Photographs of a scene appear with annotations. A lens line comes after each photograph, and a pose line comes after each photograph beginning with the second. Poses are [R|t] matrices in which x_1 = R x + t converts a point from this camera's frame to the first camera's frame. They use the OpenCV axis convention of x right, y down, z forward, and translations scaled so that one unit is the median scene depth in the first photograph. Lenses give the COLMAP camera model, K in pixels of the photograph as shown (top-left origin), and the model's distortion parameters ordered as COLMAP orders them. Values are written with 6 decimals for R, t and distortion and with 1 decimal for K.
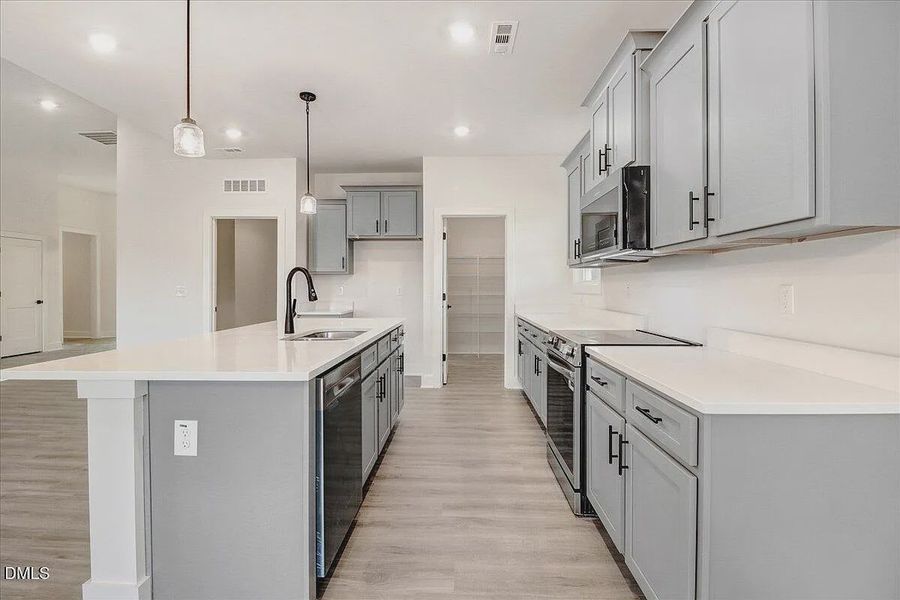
lens RADIAL K [[430.5, 0, 450.9], [0, 430.5, 288.3], [0, 0, 1]] dist [0.001403, -0.017817]
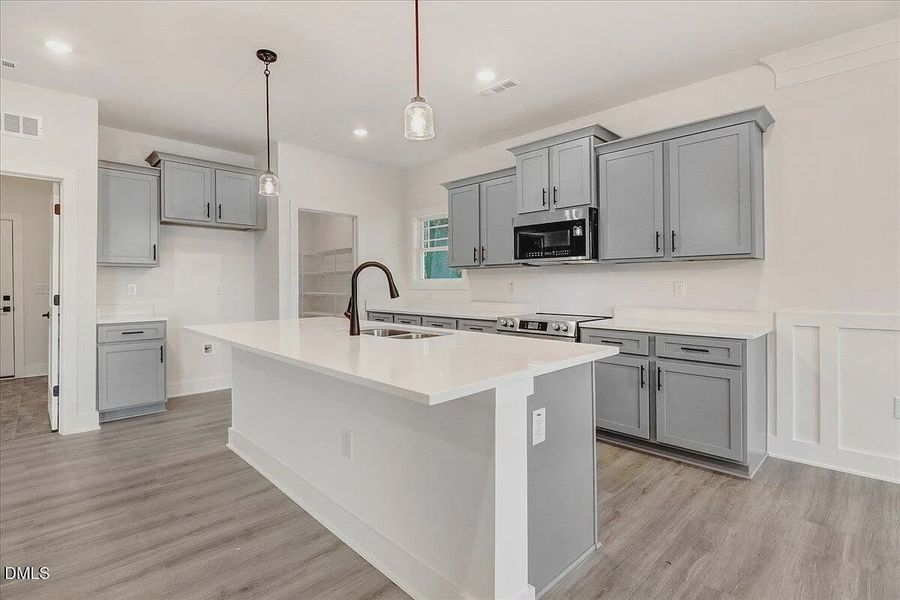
lens RADIAL K [[429.1, 0, 432.8], [0, 429.1, 283.2], [0, 0, 1]] dist [0.002290, -0.007253]
pose [[0.706399, -0.002138, 0.707810, -0.464453], [0.006108, 0.999977, -0.003075, -0.000714], [-0.707787, 0.006496, 0.706396, 0.129814]]
